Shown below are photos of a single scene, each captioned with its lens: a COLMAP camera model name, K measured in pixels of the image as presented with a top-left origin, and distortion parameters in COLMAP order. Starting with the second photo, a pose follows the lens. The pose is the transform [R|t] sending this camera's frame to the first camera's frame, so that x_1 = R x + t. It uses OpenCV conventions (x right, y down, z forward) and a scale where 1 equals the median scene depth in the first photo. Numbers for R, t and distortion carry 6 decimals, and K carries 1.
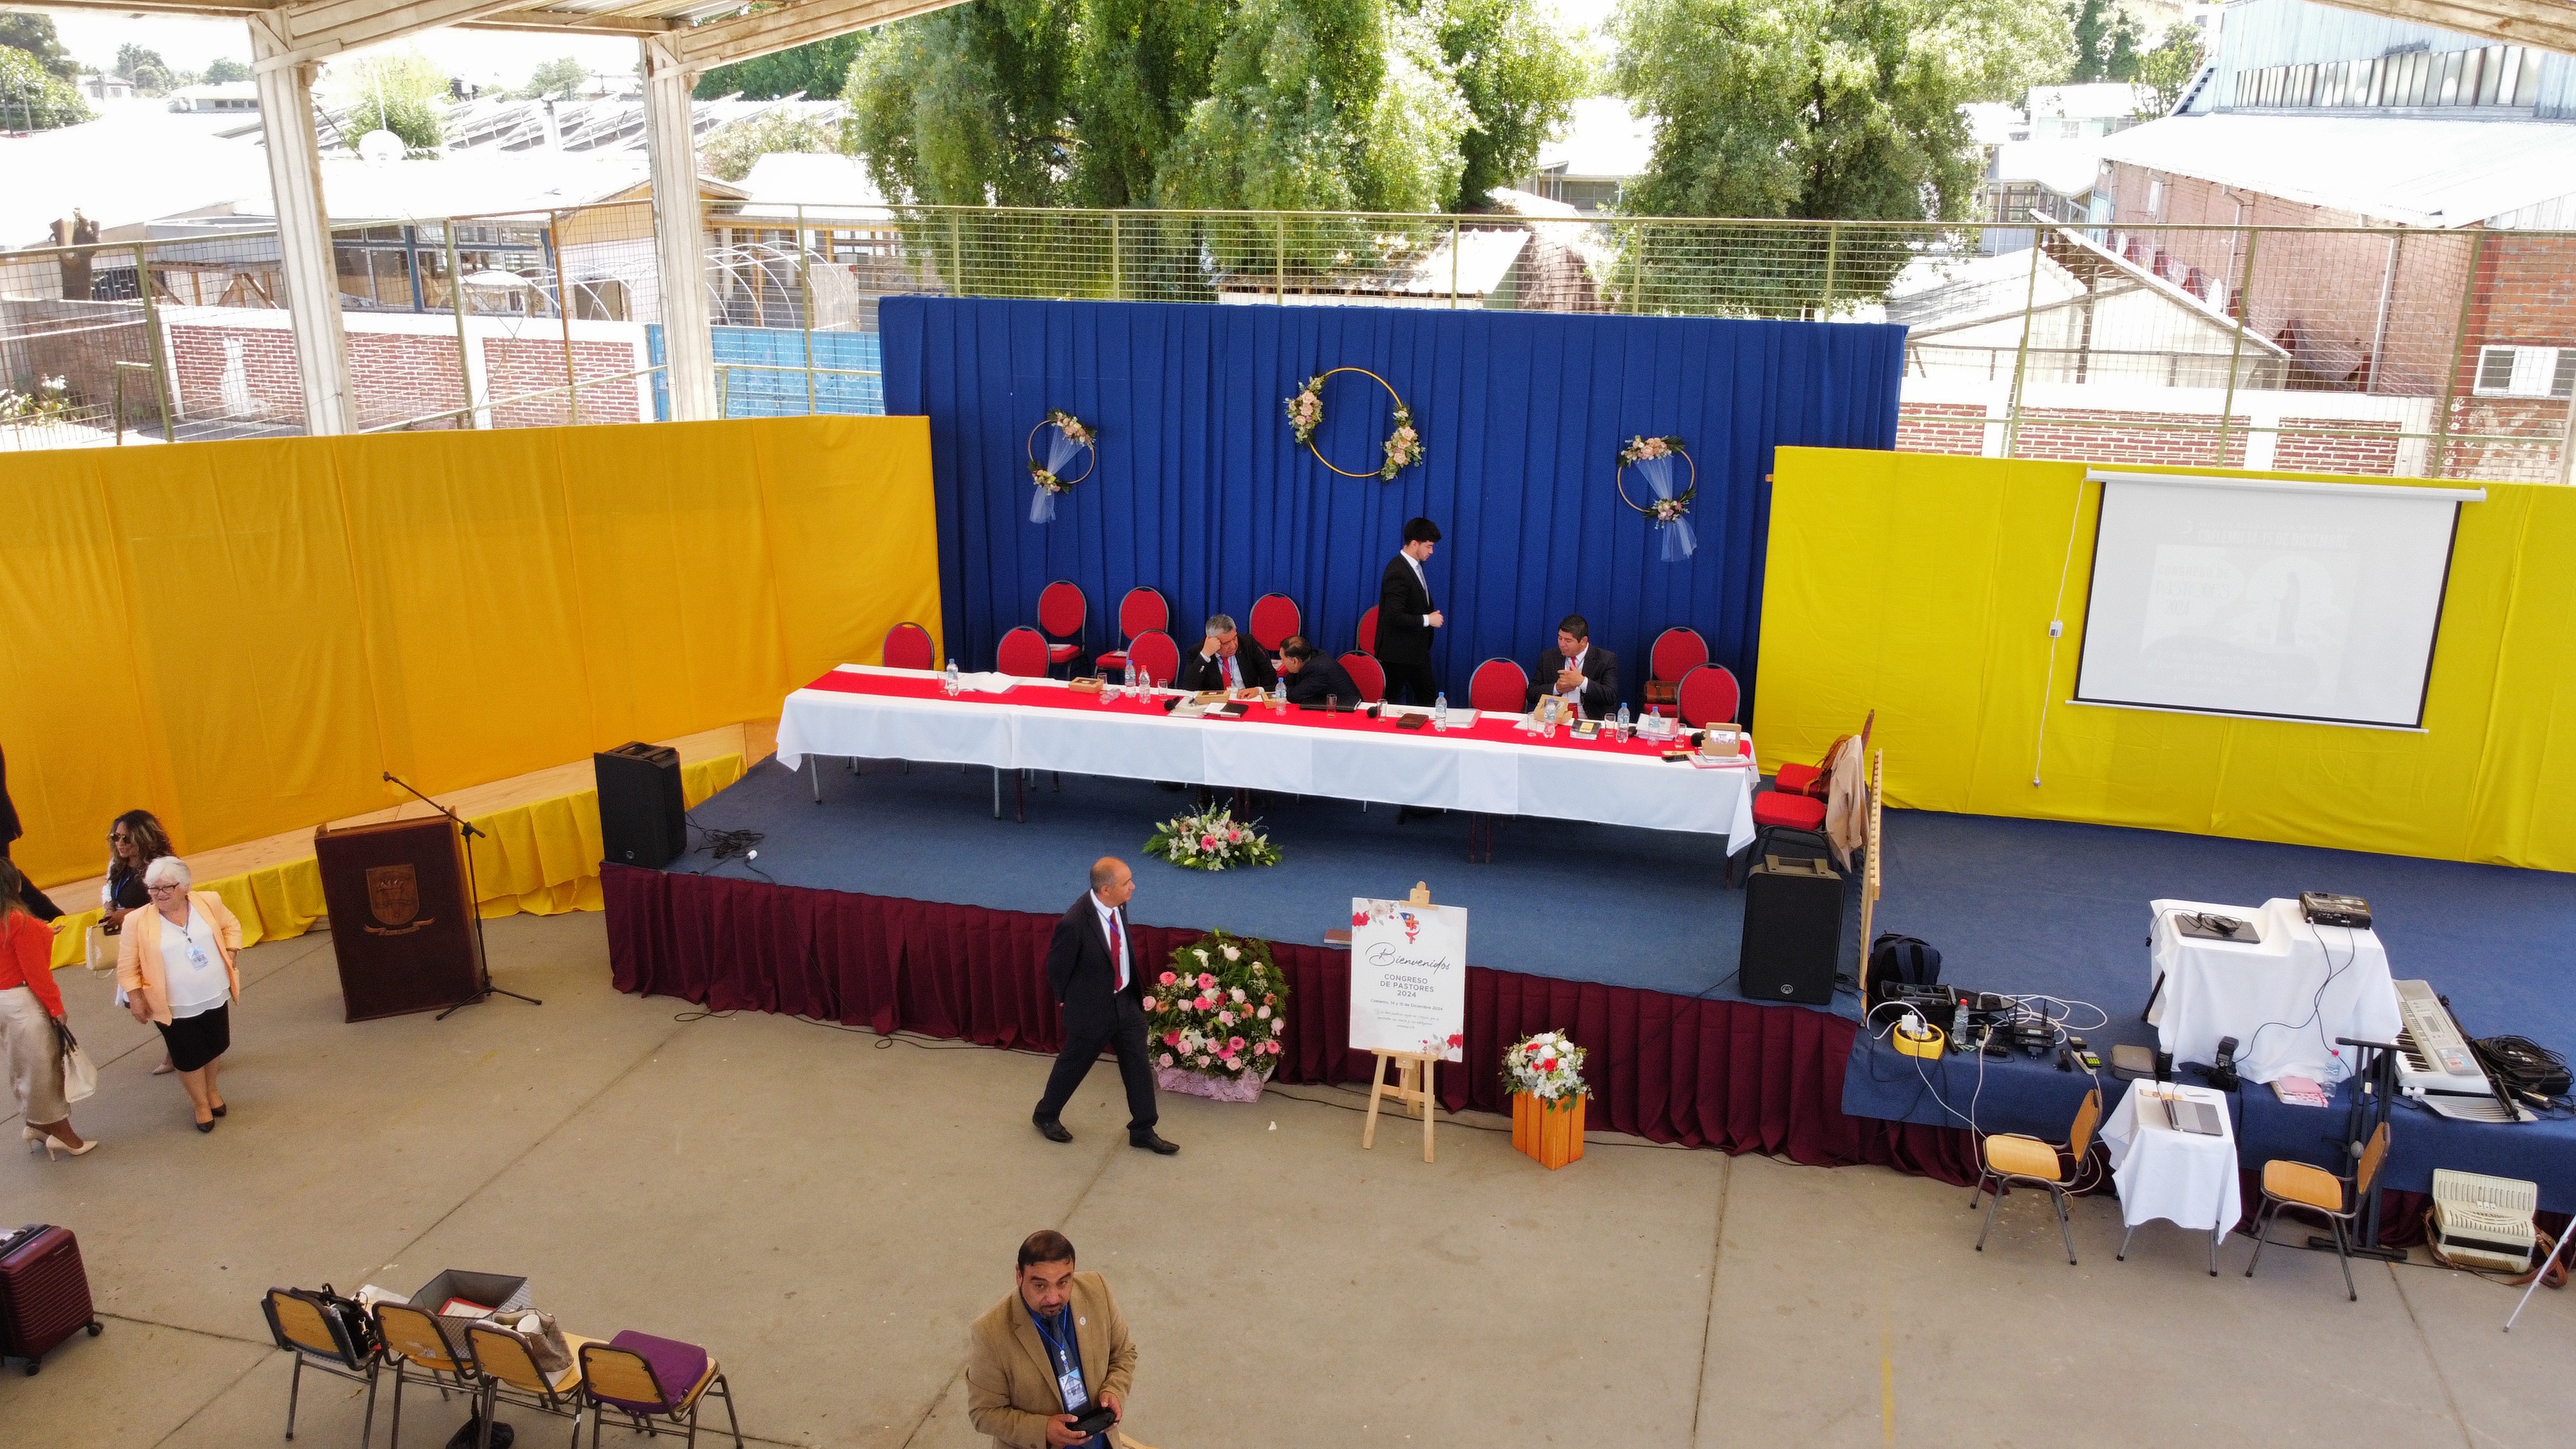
lens RADIAL K [[1953.5, 0, 1283.4], [0, 1953.5, 729.8], [0, 0, 1]] dist [0.004730, -0.011908]
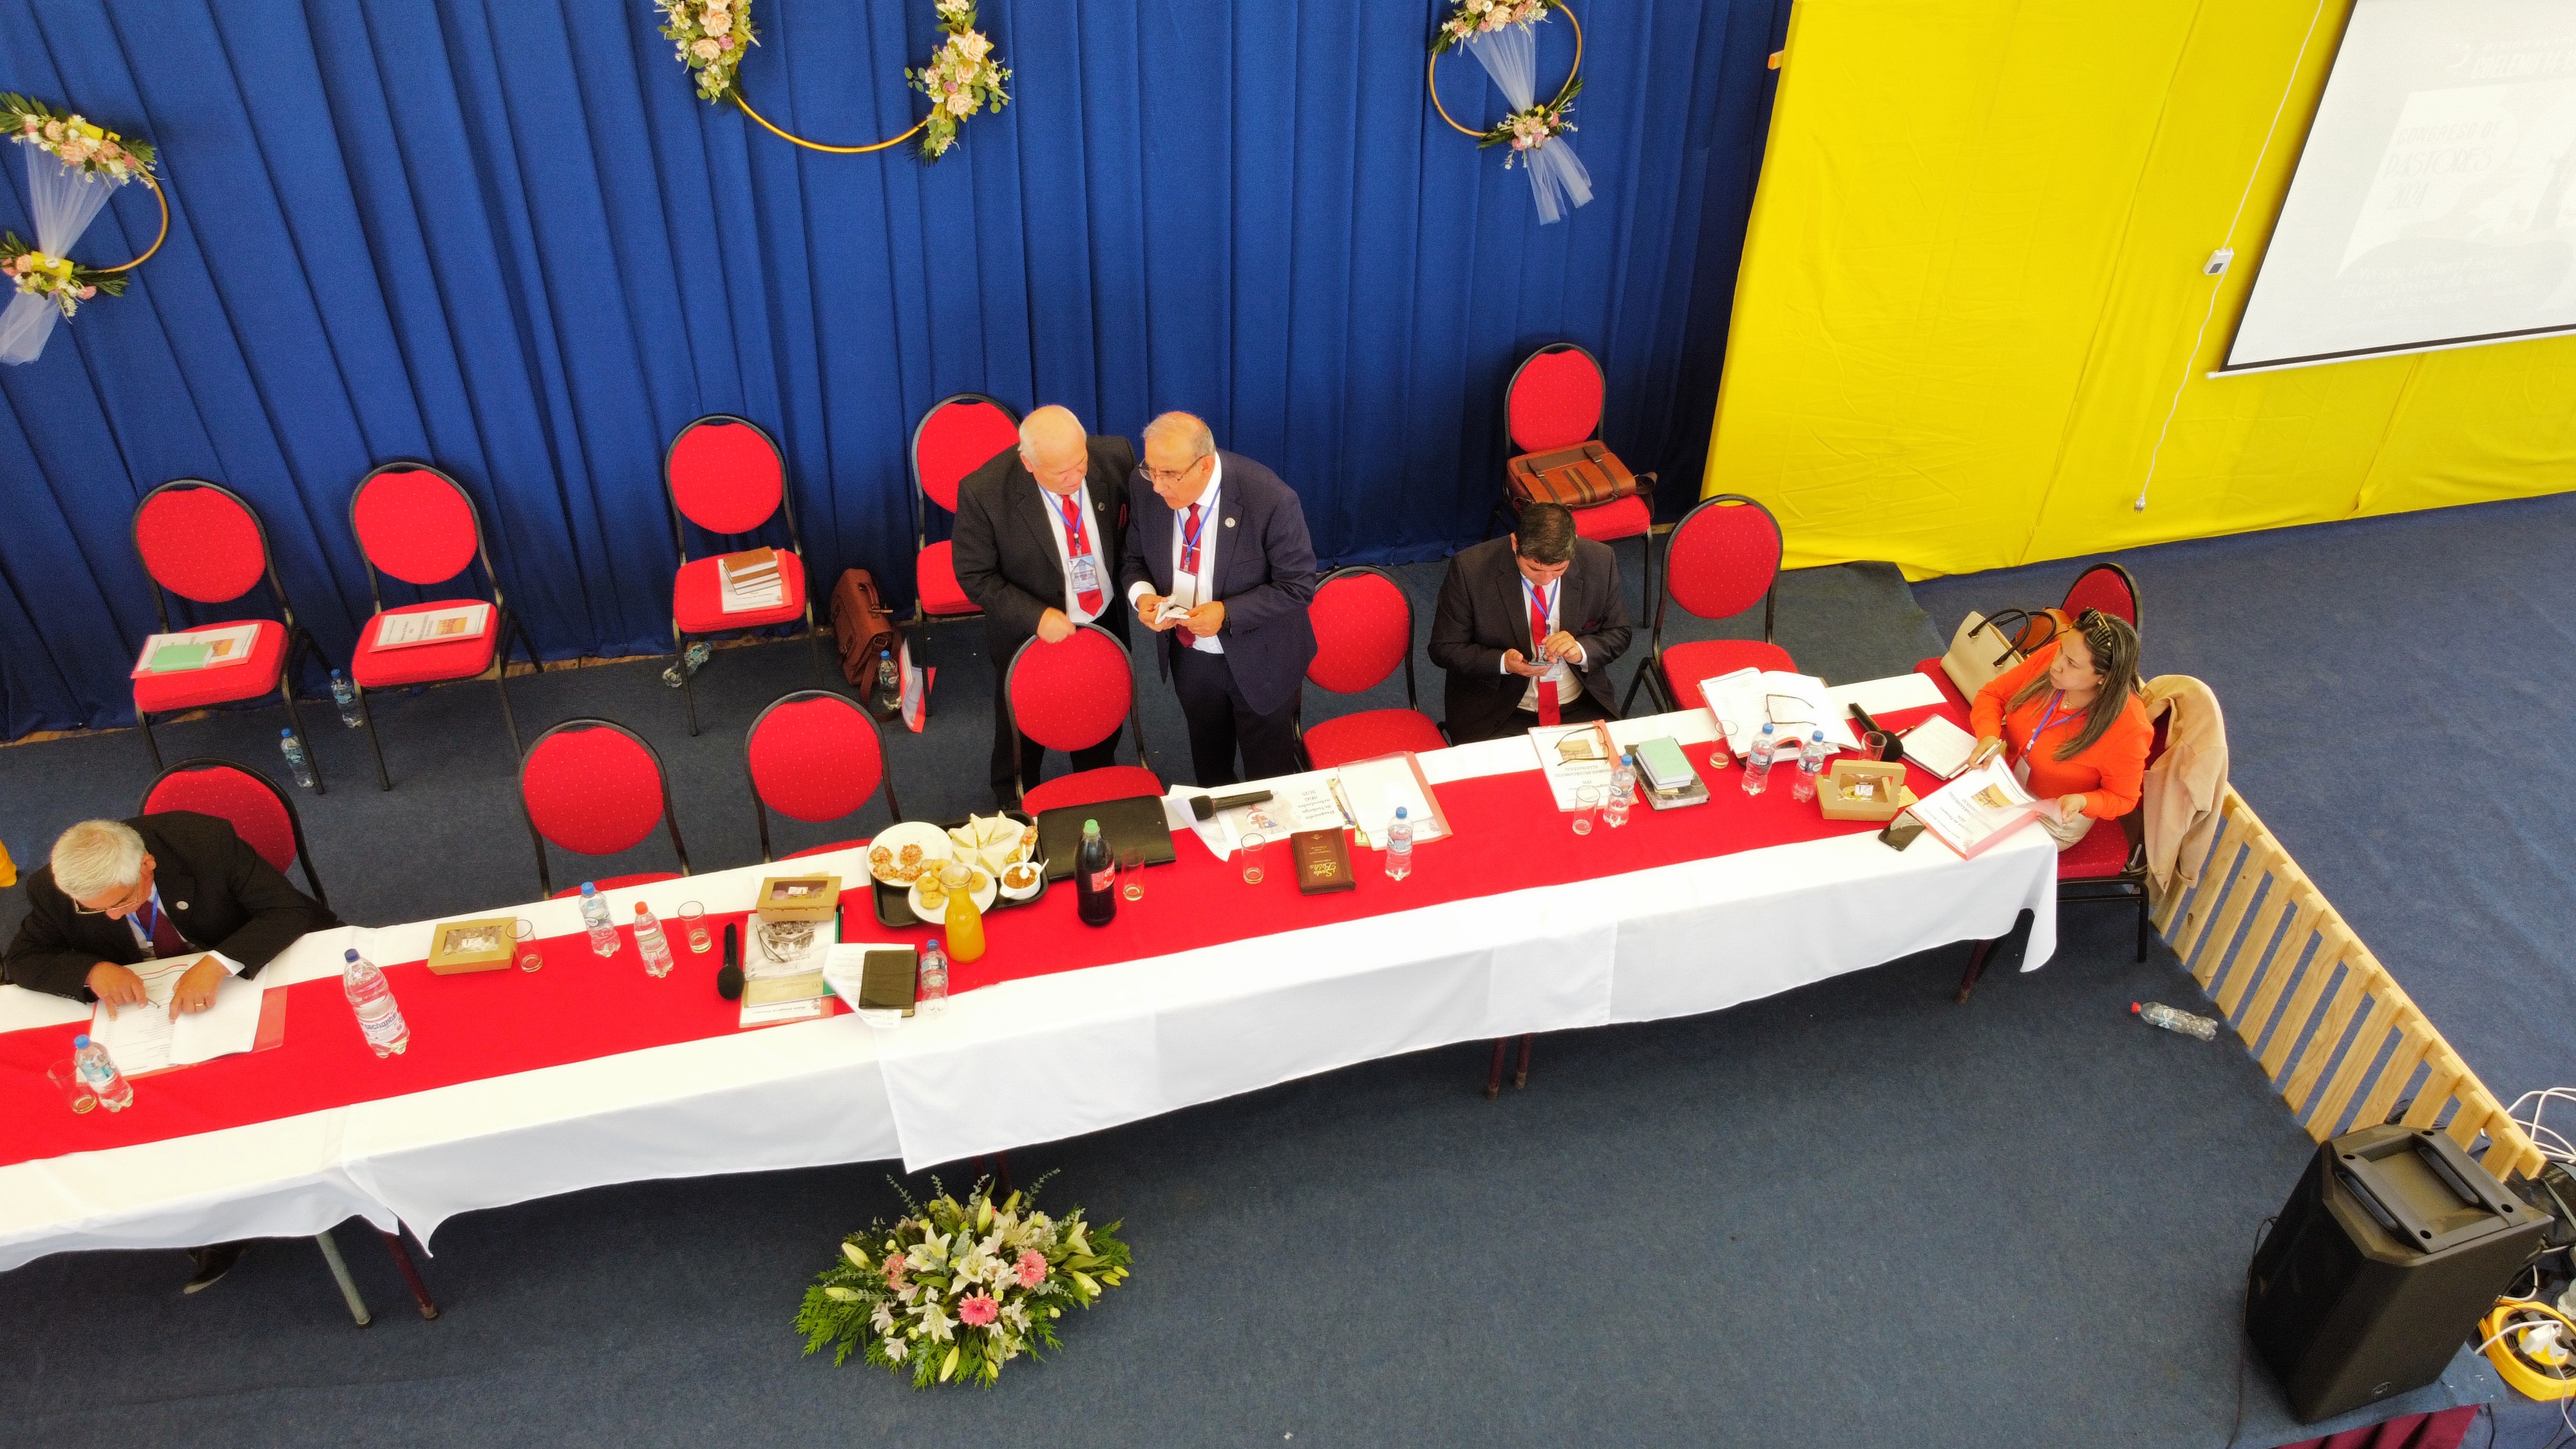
lens RADIAL K [[1953.5, 0, 1280.4], [0, 1953.5, 728.4], [0, 0, 1]] dist [0.004730, -0.011908]
pose [[0.874923, -0.313933, 0.368722, -0.097662], [0.140442, 0.893178, 0.427211, -0.225525], [-0.463450, -0.321993, 0.825551, 0.663922]]
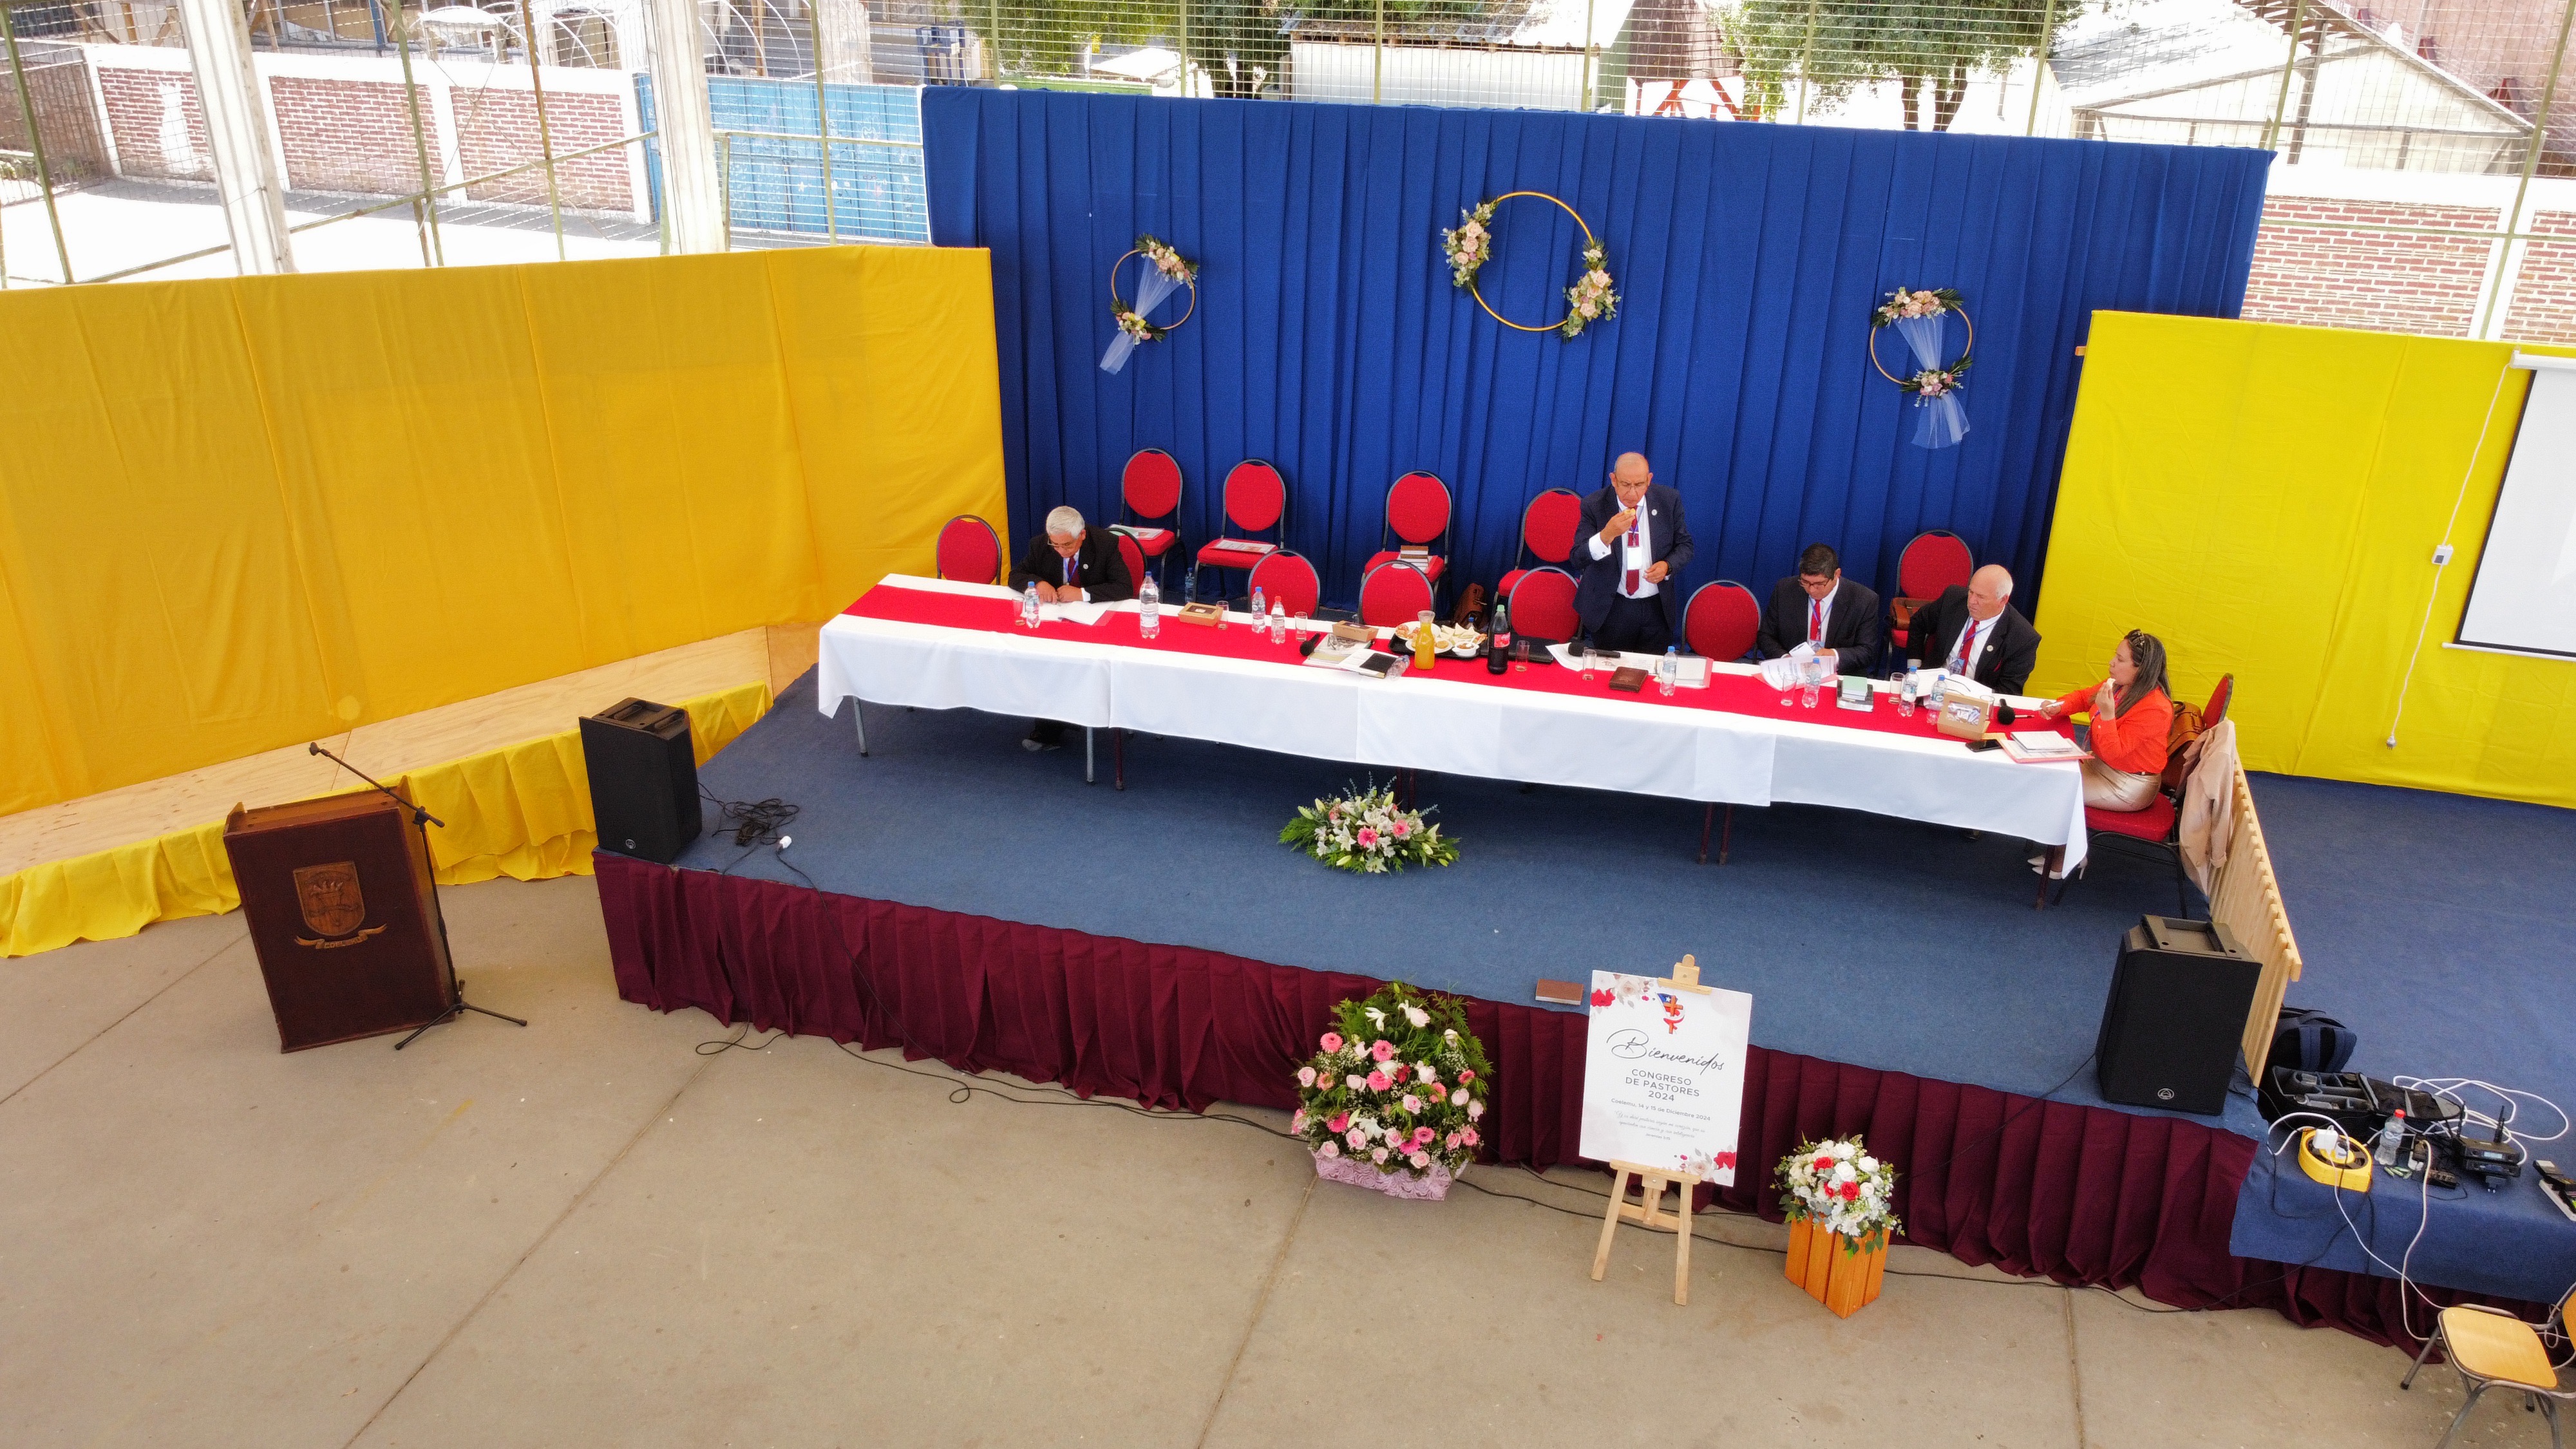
lens RADIAL K [[1953.5, 0, 1284.8], [0, 1953.5, 733.5], [0, 0, 1]] dist [0.004730, -0.011908]
pose [[0.999955, 0.008454, -0.004337, -0.068473], [-0.007781, 0.990568, 0.136798, -0.090336], [0.005453, -0.136758, 0.990589, 0.230386]]
